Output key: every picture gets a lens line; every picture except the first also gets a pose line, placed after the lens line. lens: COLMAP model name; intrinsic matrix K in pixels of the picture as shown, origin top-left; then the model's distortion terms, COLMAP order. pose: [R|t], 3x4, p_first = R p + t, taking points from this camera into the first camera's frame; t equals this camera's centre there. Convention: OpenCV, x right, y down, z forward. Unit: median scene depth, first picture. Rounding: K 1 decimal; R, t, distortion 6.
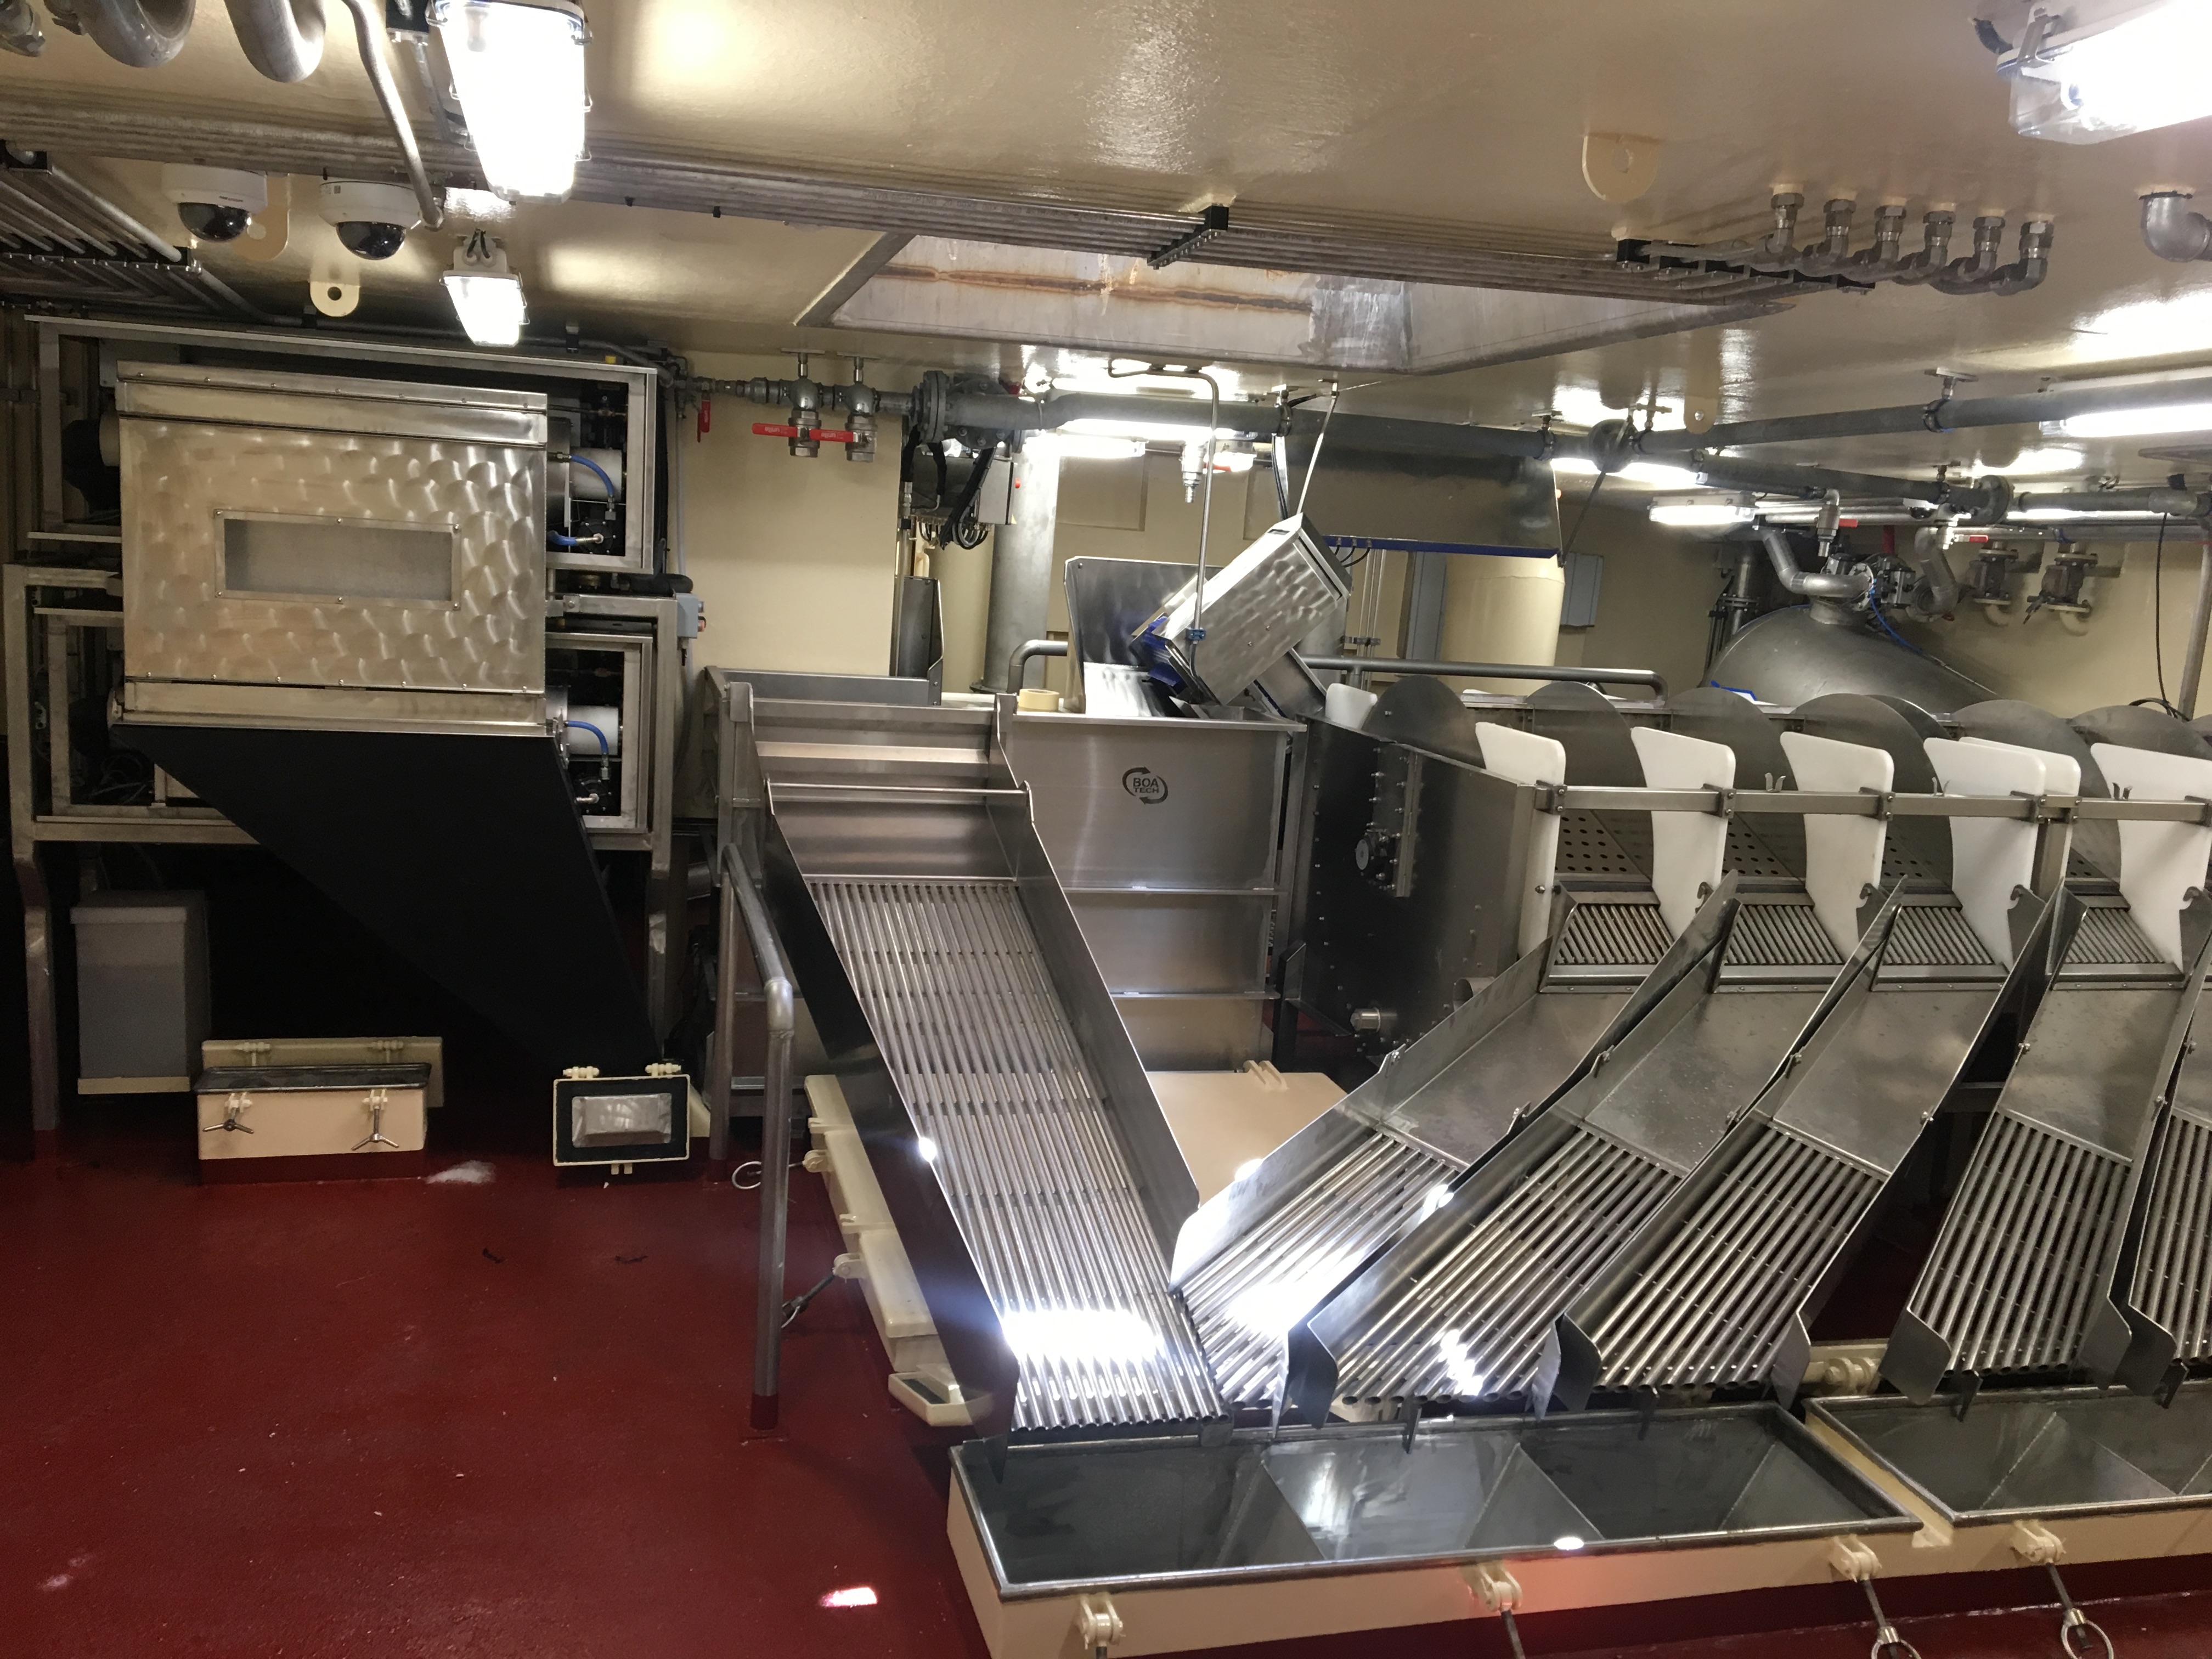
lens RADIAL K [[1853.3, 0, 1107.0], [0, 1853.3, 827.2], [0, 0, 1]] dist [0.087012, -0.123568]
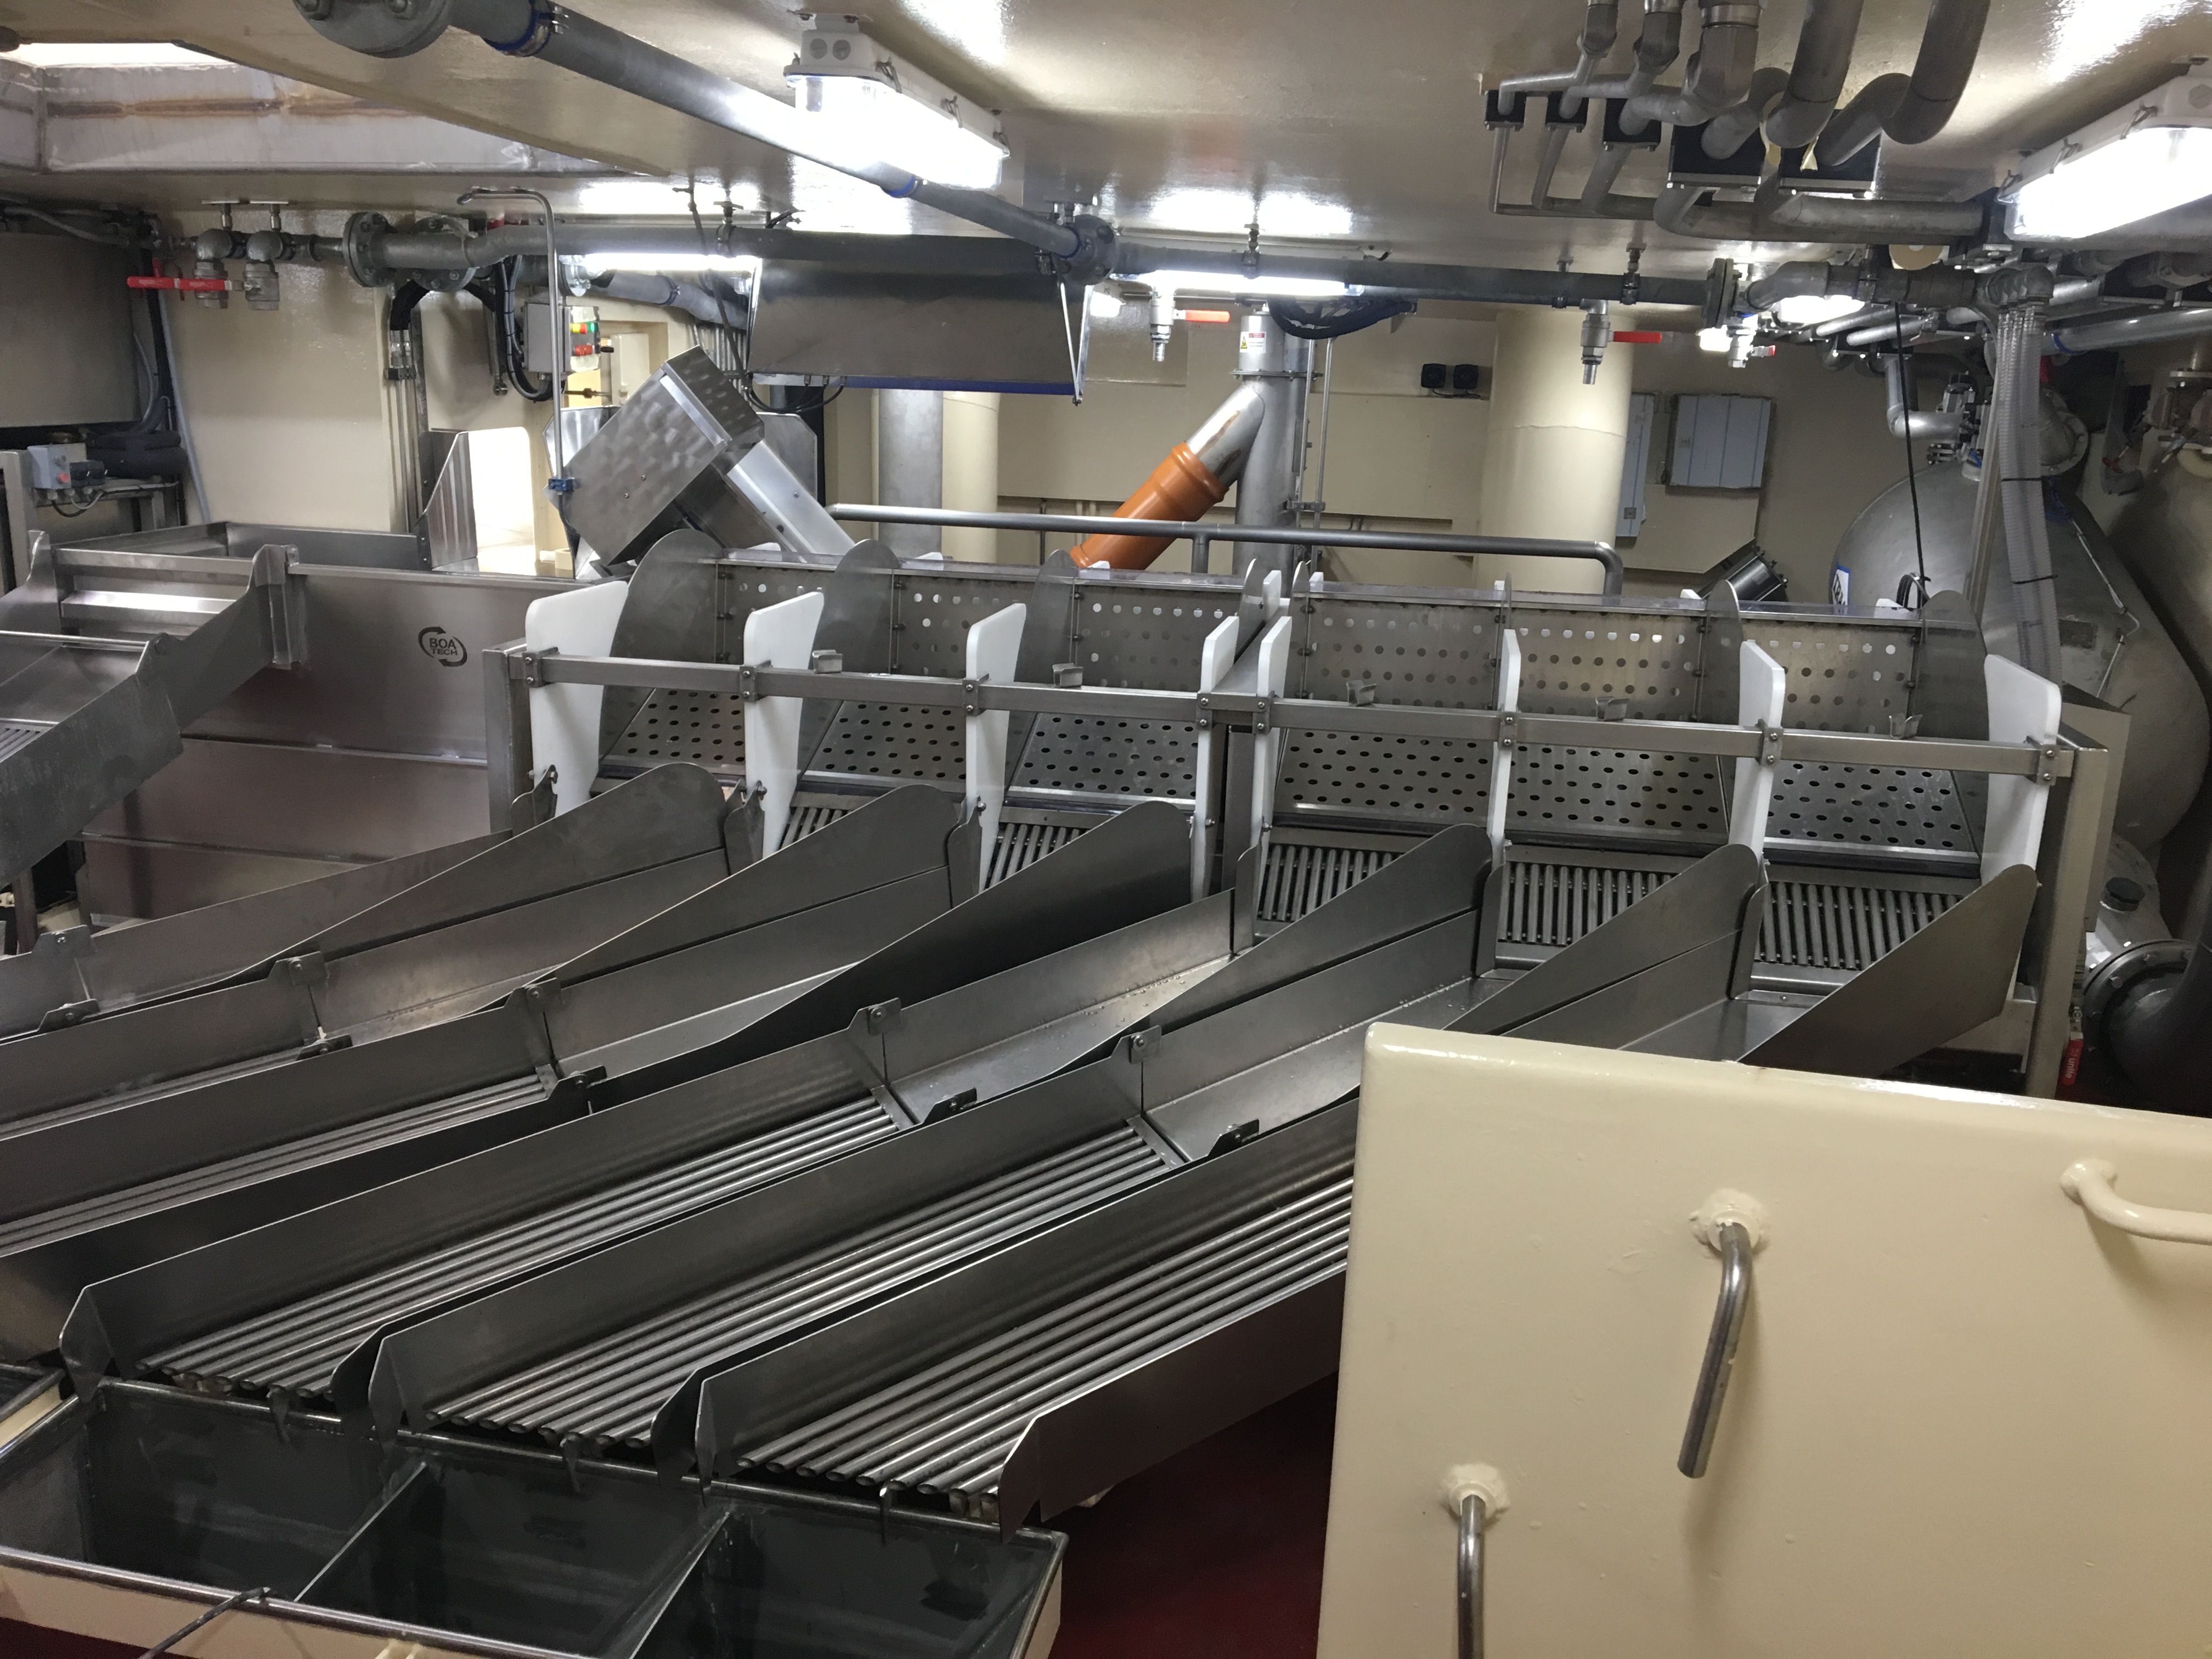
lens RADIAL K [[1842.7, 0, 1110.5], [0, 1842.7, 827.6], [0, 0, 1]] dist [0.066505, -0.094834]
pose [[0.891282, 0.067415, -0.448410, 0.813566], [-0.044359, 0.997106, 0.061738, -0.004763], [0.451274, -0.035135, 0.891693, 0.343465]]
